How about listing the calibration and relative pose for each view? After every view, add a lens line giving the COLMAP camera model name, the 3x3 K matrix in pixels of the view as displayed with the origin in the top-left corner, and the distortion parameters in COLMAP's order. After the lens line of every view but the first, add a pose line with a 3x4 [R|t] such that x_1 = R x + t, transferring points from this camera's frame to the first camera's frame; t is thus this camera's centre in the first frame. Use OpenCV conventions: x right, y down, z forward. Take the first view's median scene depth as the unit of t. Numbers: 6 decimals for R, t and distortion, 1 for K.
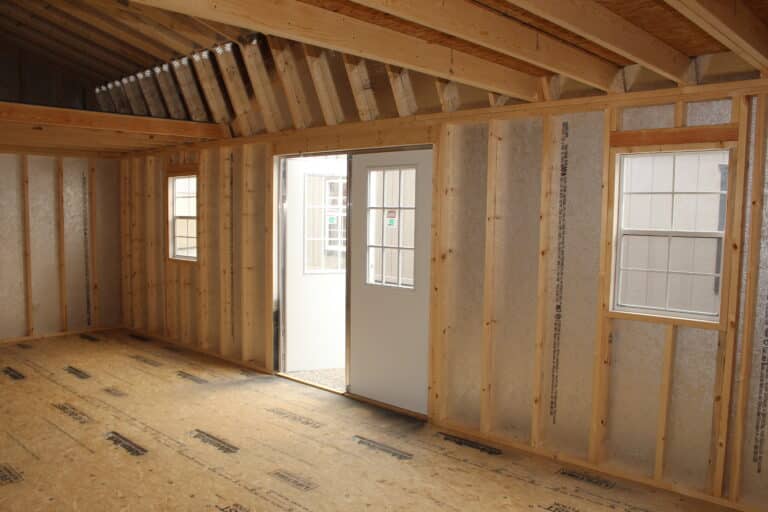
lens RADIAL K [[643.7, 0, 384.0], [0, 643.7, 256.0], [0, 0, 1]] dist [-0.076500, 0.003673]
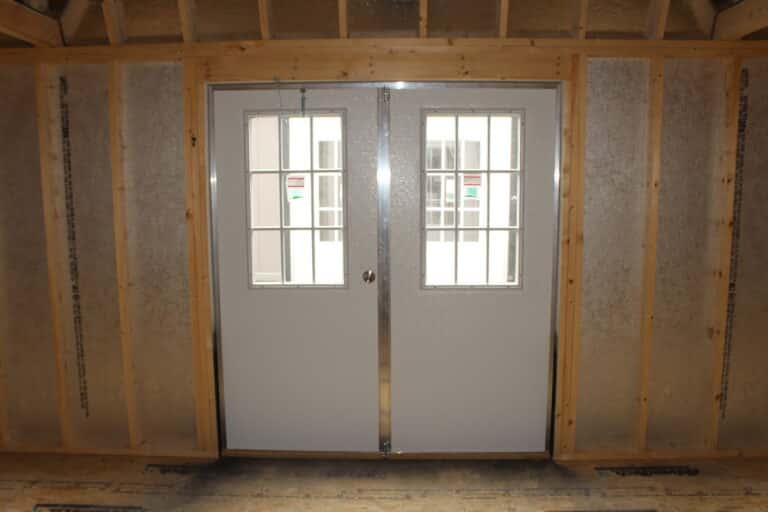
lens RADIAL K [[683.2, 0, 384.0], [0, 683.2, 256.0], [0, 0, 1]] dist [-0.082685, 0.014324]
pose [[0.743714, -0.092881, 0.662014, -0.560748], [0.061818, 0.995613, 0.070238, -0.043372], [-0.665633, -0.011313, 0.746193, 0.535889]]
